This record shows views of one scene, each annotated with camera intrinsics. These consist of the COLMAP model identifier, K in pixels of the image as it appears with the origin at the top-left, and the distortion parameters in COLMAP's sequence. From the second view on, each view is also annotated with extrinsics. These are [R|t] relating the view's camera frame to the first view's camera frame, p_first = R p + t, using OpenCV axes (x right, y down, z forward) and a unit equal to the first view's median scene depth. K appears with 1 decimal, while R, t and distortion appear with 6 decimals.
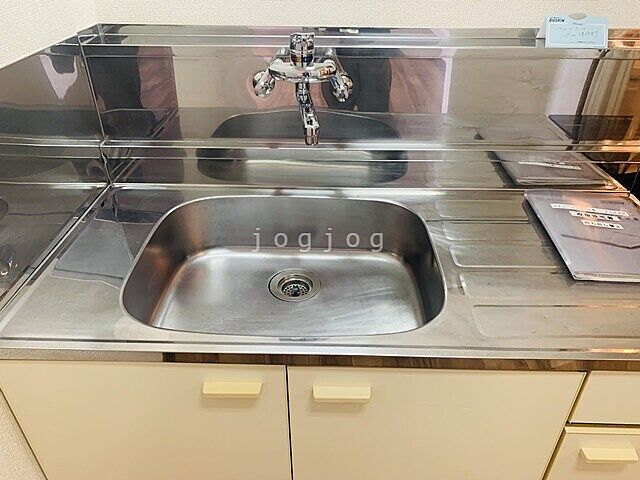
lens RADIAL K [[491.7, 0, 320.0], [0, 491.7, 240.0], [0, 0, 1]] dist [-0.002825, -0.064880]
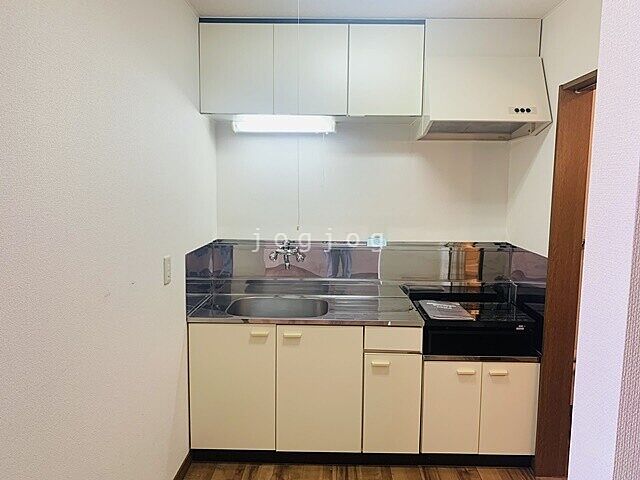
lens RADIAL K [[483.6, 0, 327.1], [0, 483.6, 232.4], [0, 0, 1]] dist [0.013818, -0.068754]
pose [[0.999892, 0.012939, 0.007011, 0.209171], [-0.008325, 0.890181, -0.455532, 0.986925], [-0.012135, 0.455424, 0.890192, -1.884544]]
